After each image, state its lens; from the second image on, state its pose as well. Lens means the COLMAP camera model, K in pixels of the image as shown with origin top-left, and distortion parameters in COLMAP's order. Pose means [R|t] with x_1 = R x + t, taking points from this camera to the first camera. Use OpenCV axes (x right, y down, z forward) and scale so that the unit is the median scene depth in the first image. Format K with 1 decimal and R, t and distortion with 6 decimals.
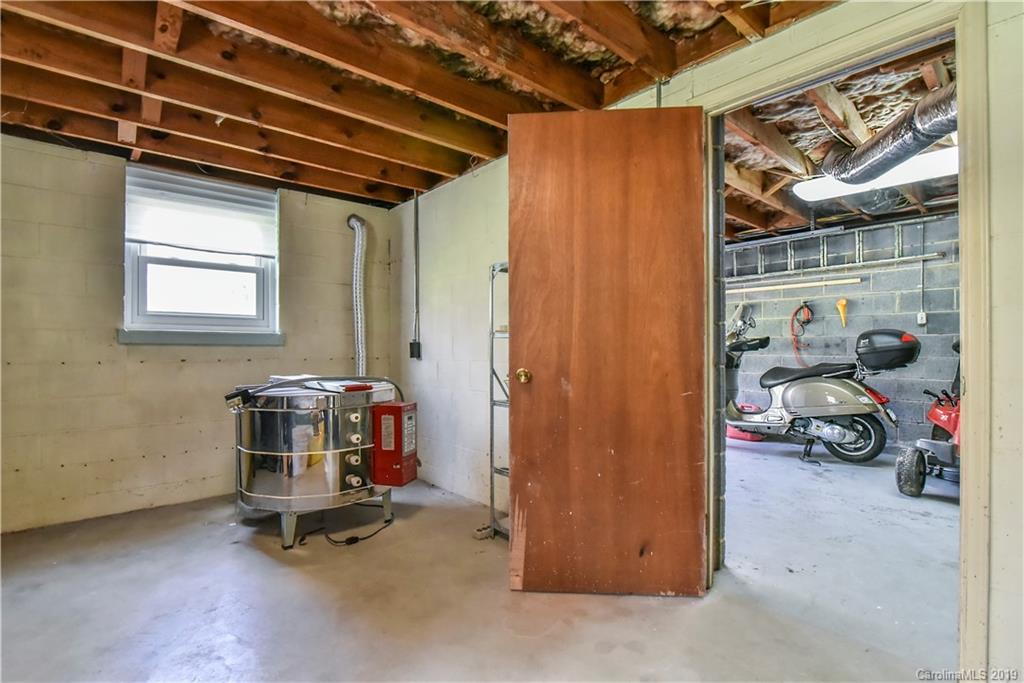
lens RADIAL K [[472.9, 0, 512.0], [0, 472.9, 341.5], [0, 0, 1]] dist [-0.000035, -0.000140]
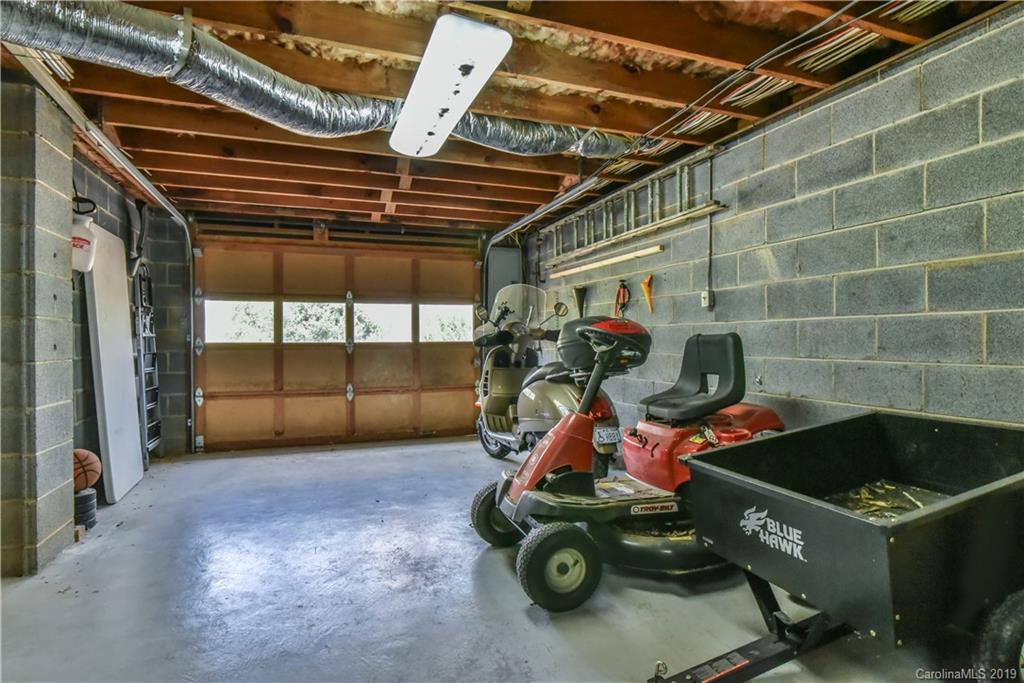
lens RADIAL K [[519.5, 0, 512.0], [0, 519.5, 341.5], [0, 0, 1]] dist [-0.032401, 0.001024]
pose [[0.938964, 0.000618, -0.344014, 0.791874], [0.002544, 0.999959, 0.008741, 0.005706], [0.344005, -0.009083, 0.938924, 0.178146]]
